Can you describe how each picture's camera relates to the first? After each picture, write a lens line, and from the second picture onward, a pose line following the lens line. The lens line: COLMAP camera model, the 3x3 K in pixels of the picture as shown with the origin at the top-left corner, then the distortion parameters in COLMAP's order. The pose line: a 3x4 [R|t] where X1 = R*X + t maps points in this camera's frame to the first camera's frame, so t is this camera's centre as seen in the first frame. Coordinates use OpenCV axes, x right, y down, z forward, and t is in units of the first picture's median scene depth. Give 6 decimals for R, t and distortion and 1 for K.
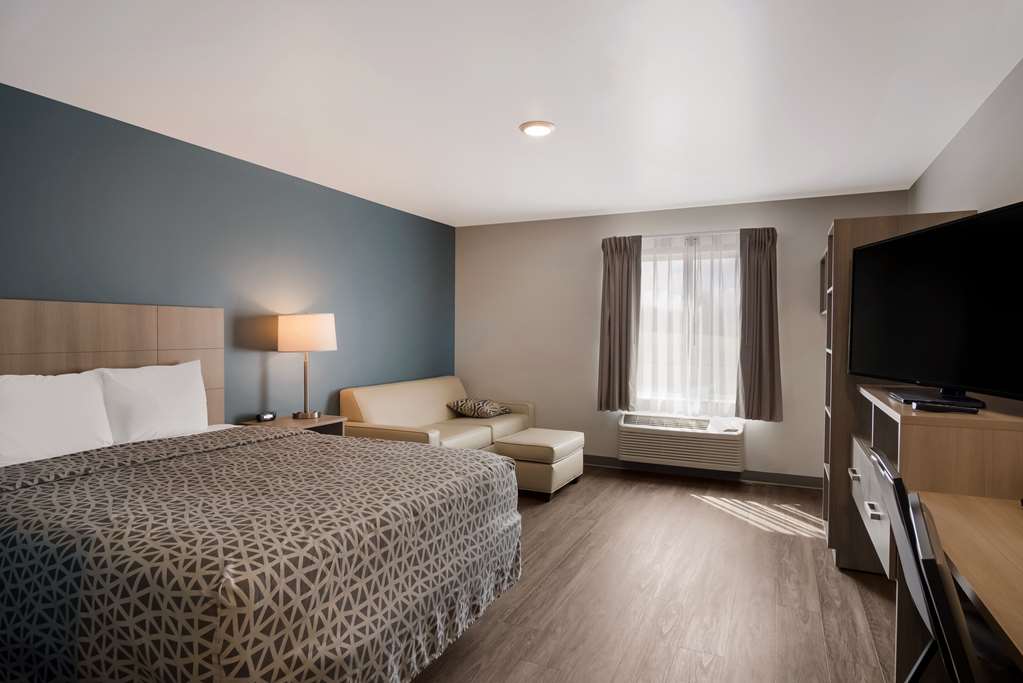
lens RADIAL K [[534.0, 0, 511.5], [0, 534.0, 341.5], [0, 0, 1]] dist [-0.027996, -0.000054]
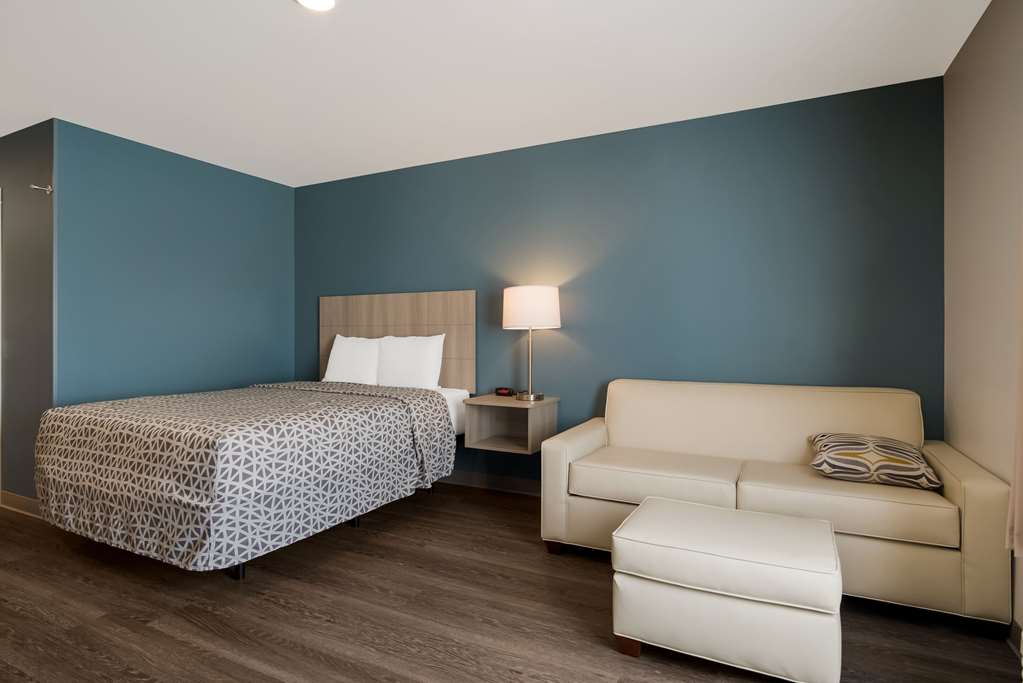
lens RADIAL K [[534.0, 0, 511.5], [0, 534.0, 341.5], [0, 0, 1]] dist [-0.027996, -0.000054]
pose [[0.004438, 0.002664, -0.999987, 0.931578], [-0.011148, 0.999934, 0.002615, 0.066143], [0.999928, 0.011136, 0.004467, 1.609231]]
